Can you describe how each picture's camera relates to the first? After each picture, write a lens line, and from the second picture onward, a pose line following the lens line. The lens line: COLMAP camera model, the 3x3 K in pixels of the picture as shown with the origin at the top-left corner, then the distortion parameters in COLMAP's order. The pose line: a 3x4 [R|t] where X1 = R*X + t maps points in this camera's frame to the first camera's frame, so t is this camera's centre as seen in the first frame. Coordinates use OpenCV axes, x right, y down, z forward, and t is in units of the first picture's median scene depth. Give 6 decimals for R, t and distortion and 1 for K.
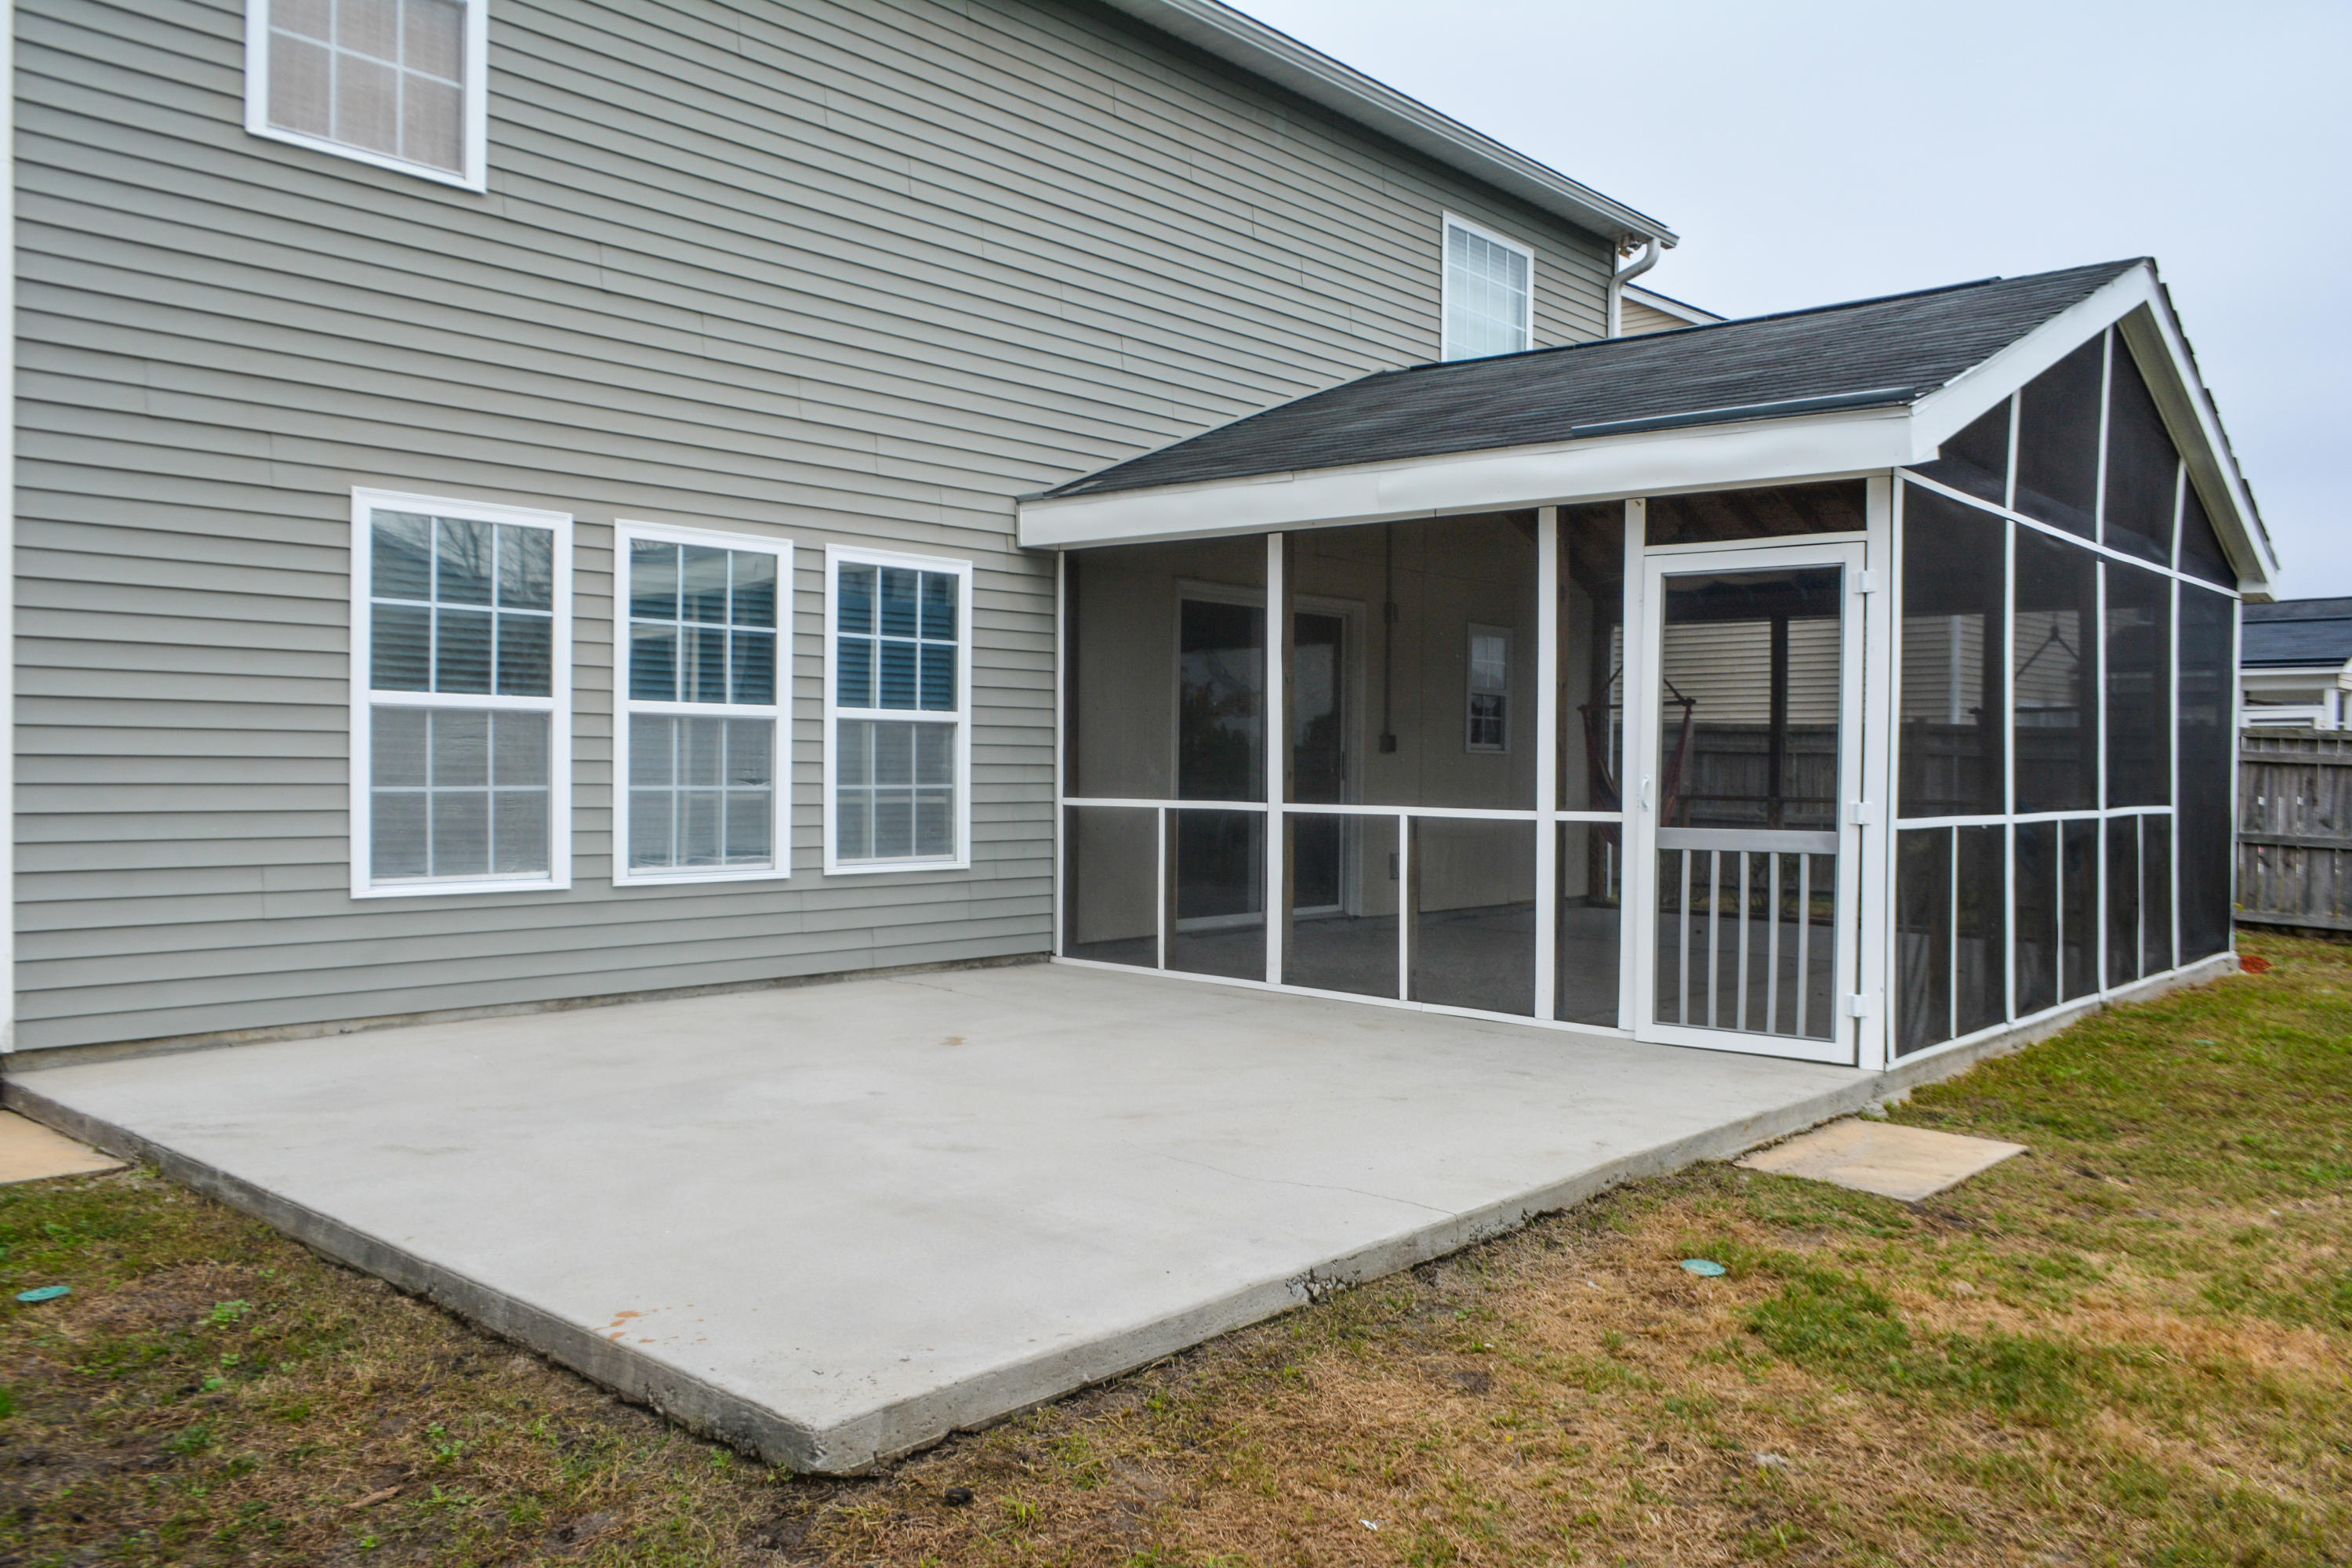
lens RADIAL K [[1806.1, 0, 1170.5], [0, 1806.1, 791.3], [0, 0, 1]] dist [-0.010664, -0.003139]
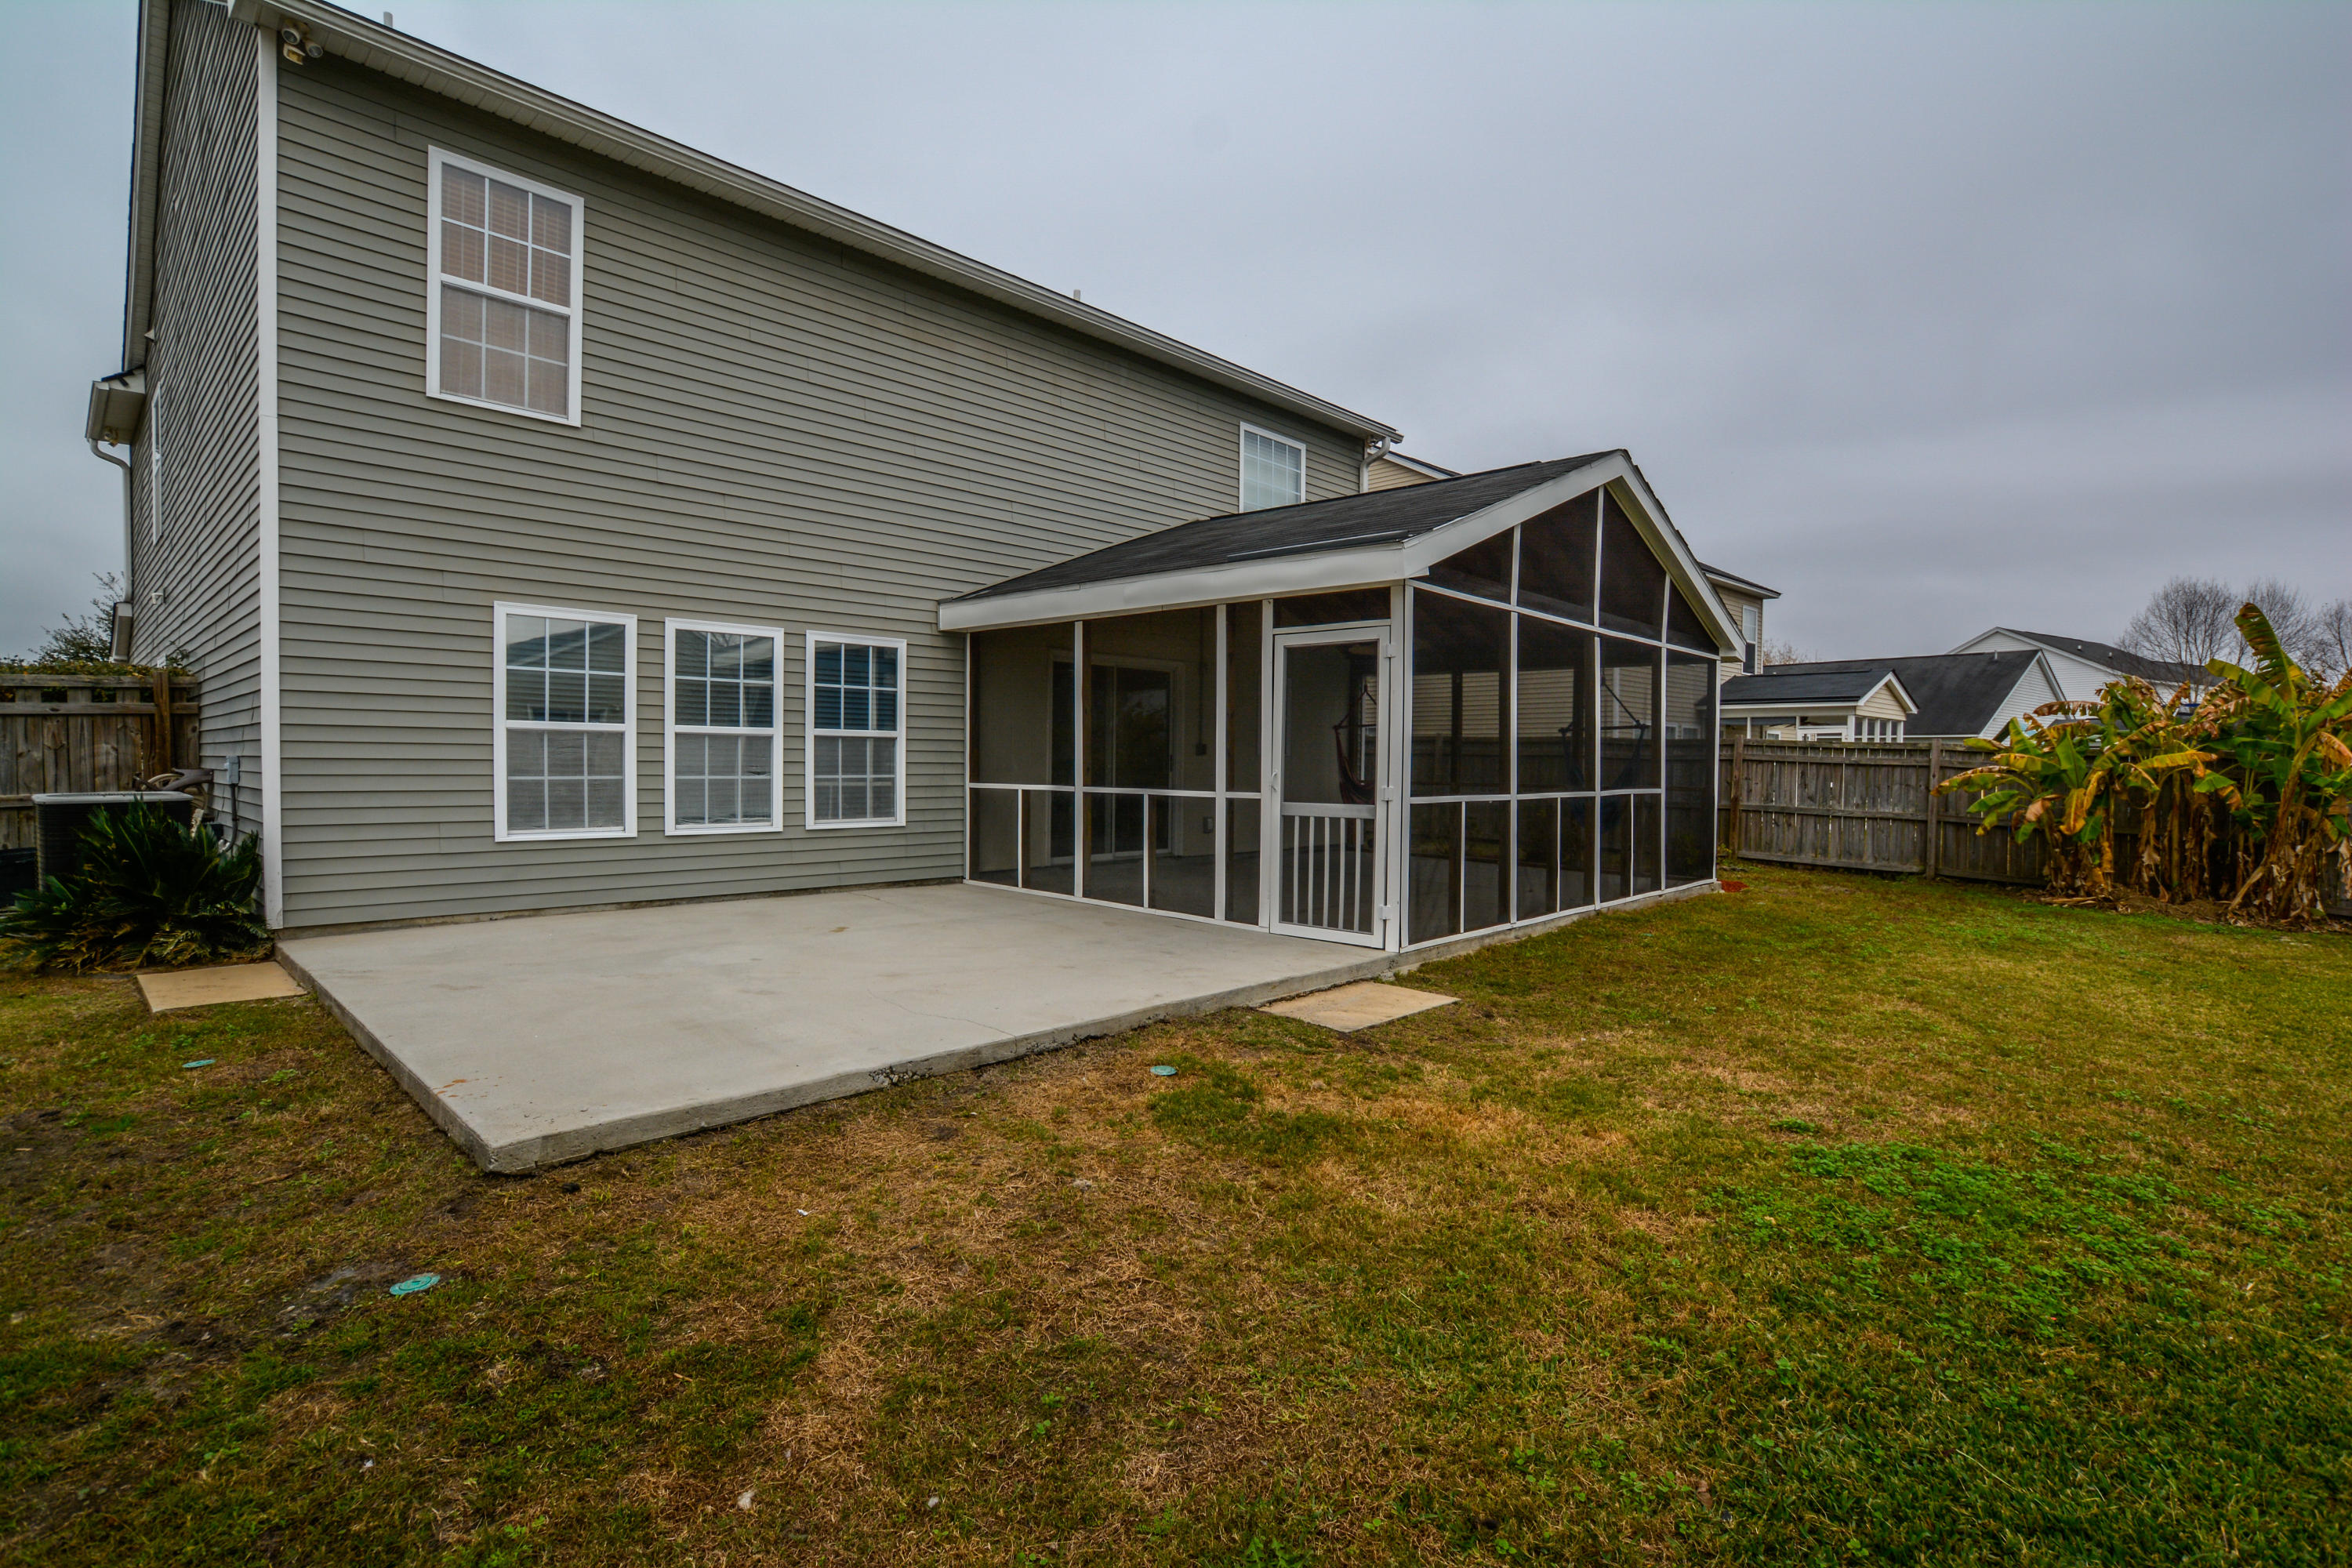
lens RADIAL K [[1117.8, 0, 1158.2], [0, 1117.8, 792.3], [0, 0, 1]] dist [-0.077690, 0.038284]
pose [[0.998978, 0.001602, -0.045166, 0.208516], [-0.001017, 0.999915, 0.012968, -0.001624], [0.045183, -0.012909, 0.998895, -0.007217]]
